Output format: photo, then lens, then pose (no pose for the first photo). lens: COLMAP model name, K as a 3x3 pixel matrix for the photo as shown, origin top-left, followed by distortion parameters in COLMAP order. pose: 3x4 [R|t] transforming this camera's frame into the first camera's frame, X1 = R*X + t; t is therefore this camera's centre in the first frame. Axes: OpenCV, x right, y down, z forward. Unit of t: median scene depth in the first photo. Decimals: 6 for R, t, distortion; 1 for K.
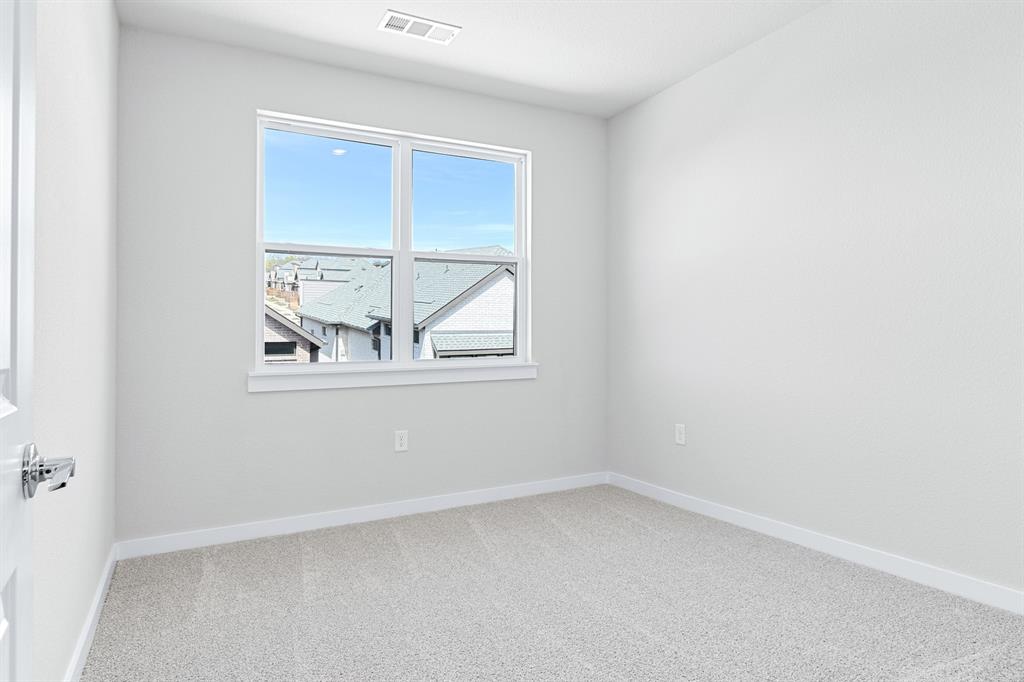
lens RADIAL K [[604.7, 0, 468.0], [0, 604.7, 341.9], [0, 0, 1]] dist [-0.031279, 0.038517]
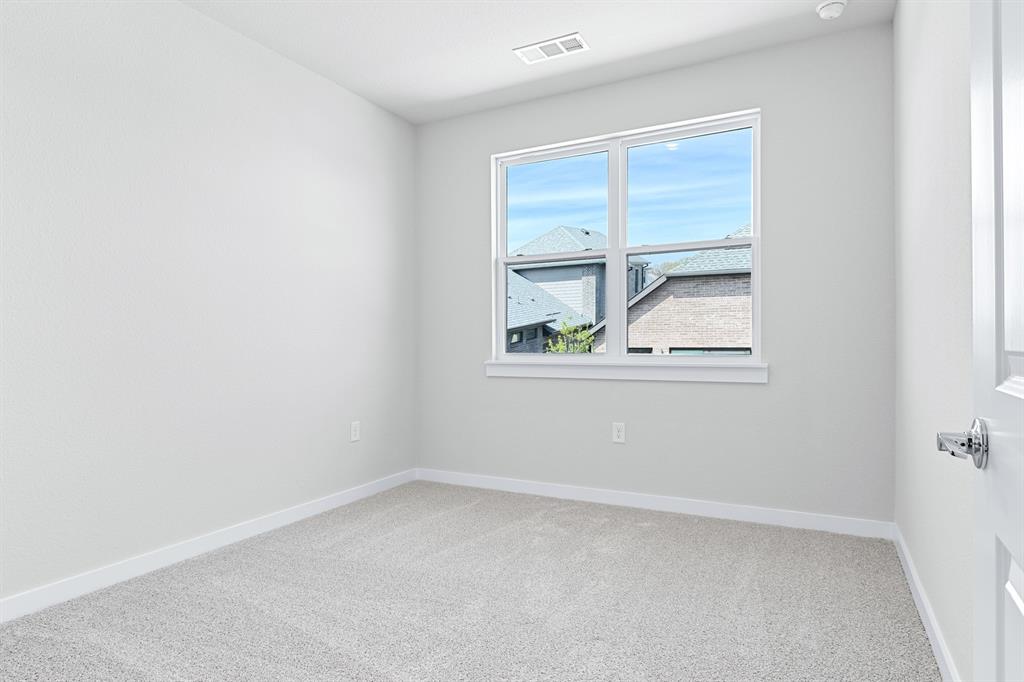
lens RADIAL K [[572.0, 0, 512.0], [0, 572.0, 341.0], [0, 0, 1]] dist [-0.026531, 0.030001]
pose [[0.576733, 0.011962, -0.816845, 0.583403], [-0.001645, 0.999908, 0.013482, -0.007062], [0.816931, -0.006432, 0.576699, 0.290145]]
